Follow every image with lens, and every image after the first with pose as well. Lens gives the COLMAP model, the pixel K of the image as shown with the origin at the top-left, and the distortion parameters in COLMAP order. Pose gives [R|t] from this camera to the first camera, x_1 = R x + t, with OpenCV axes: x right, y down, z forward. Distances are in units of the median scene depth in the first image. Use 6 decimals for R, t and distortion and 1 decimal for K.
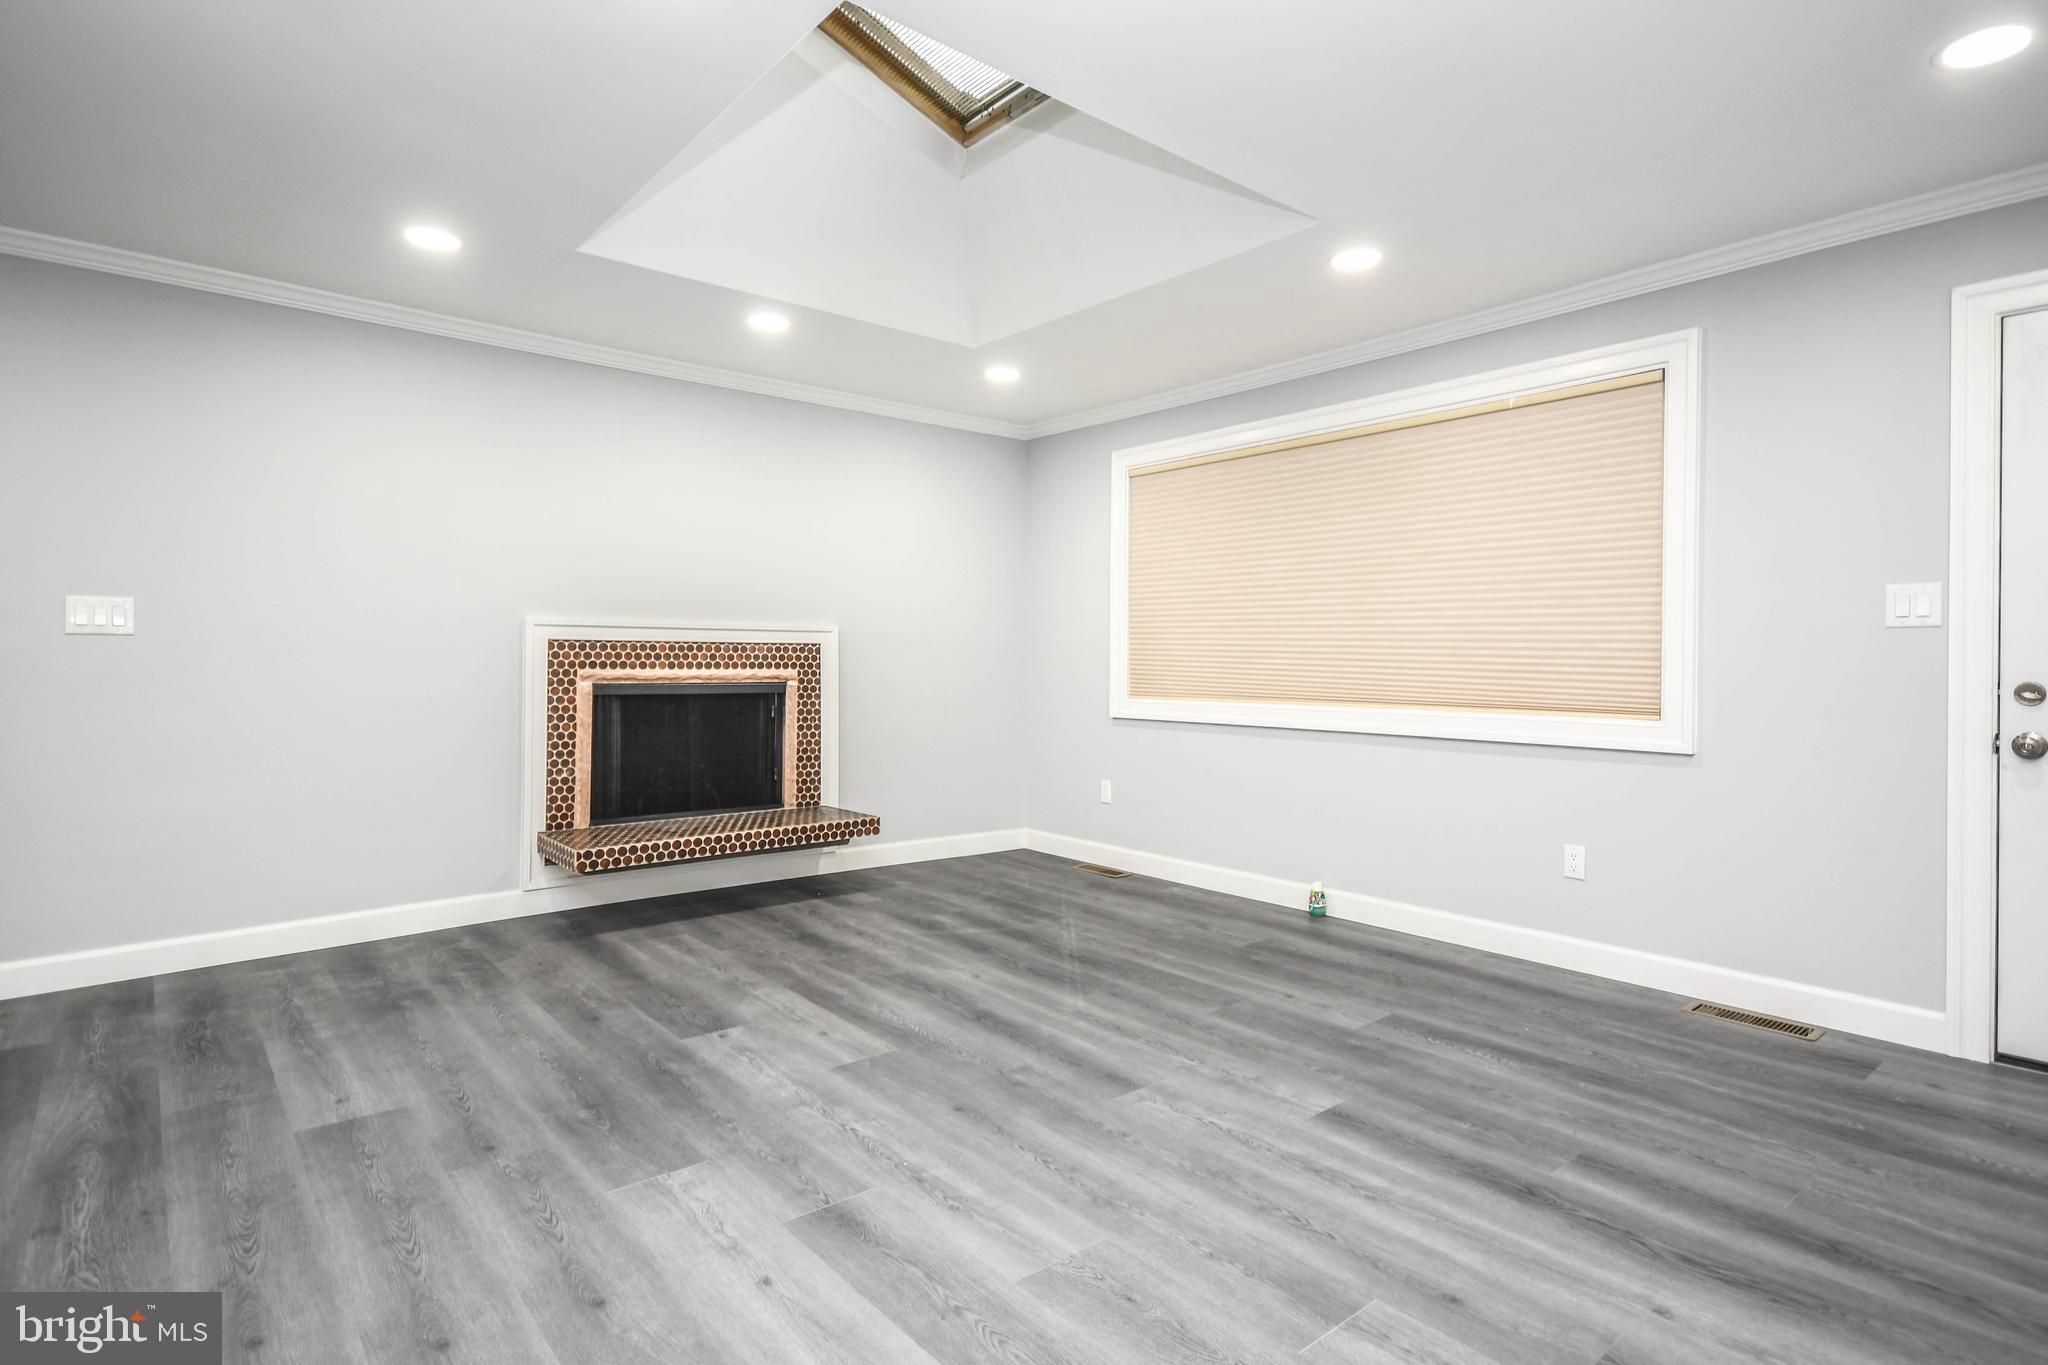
lens RADIAL K [[1035.0, 0, 1030.8], [0, 1035.0, 670.3], [0, 0, 1]] dist [0.002136, 0.000199]
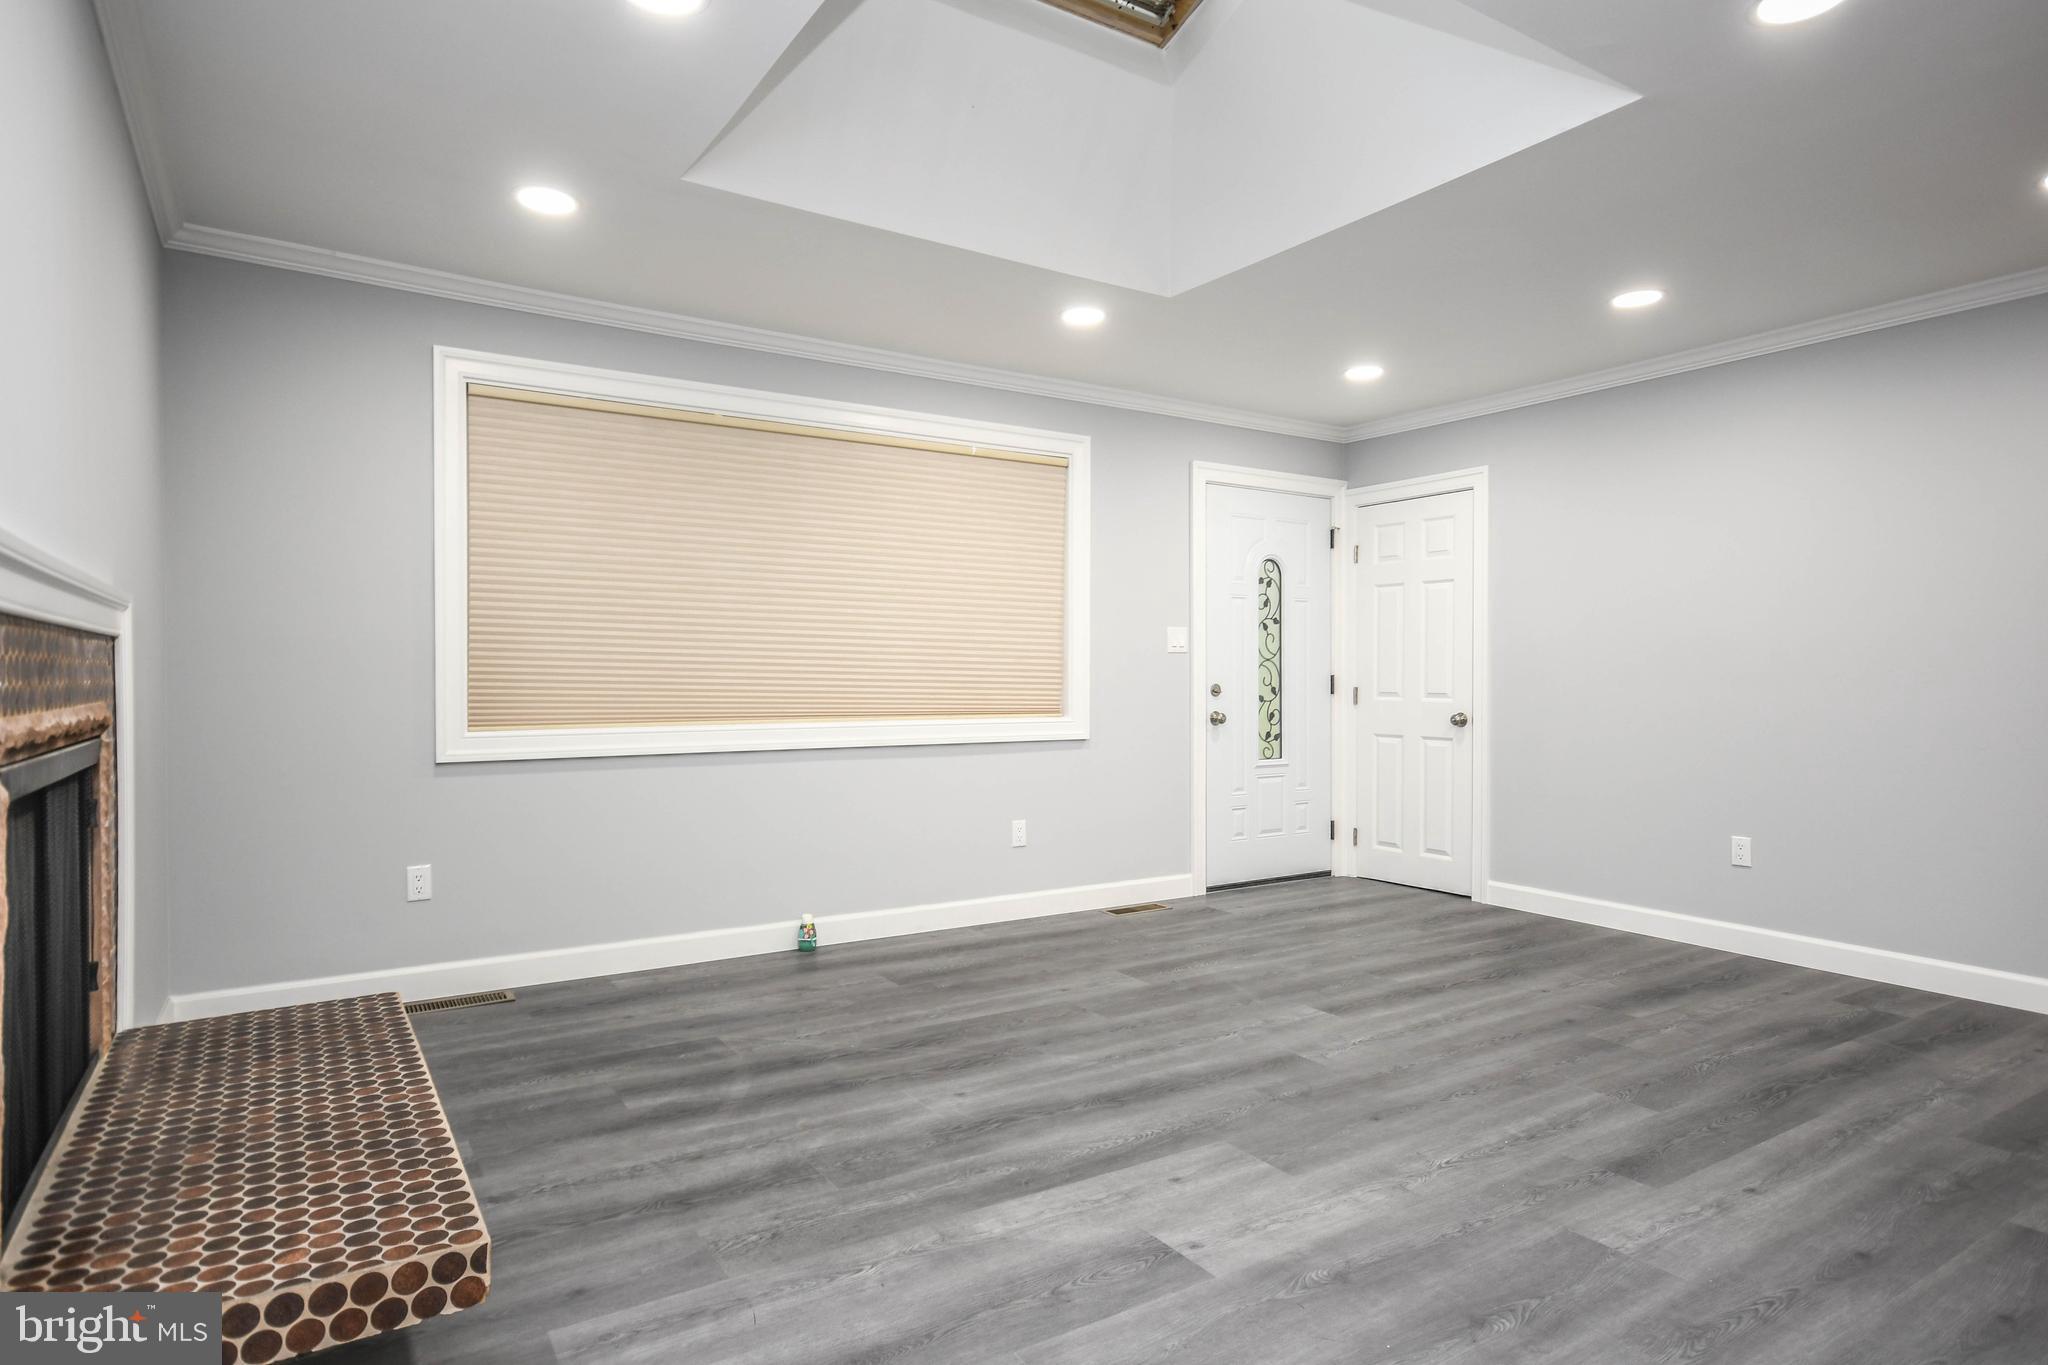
lens RADIAL K [[1122.1, 0, 1010.8], [0, 1122.1, 688.5], [0, 0, 1]] dist [0.006835, 0.000324]
pose [[0.143677, -0.017180, 0.989475, -0.912636], [0.009276, 0.999829, 0.016012, -0.013217], [-0.989581, 0.006878, 0.143812, 0.906540]]
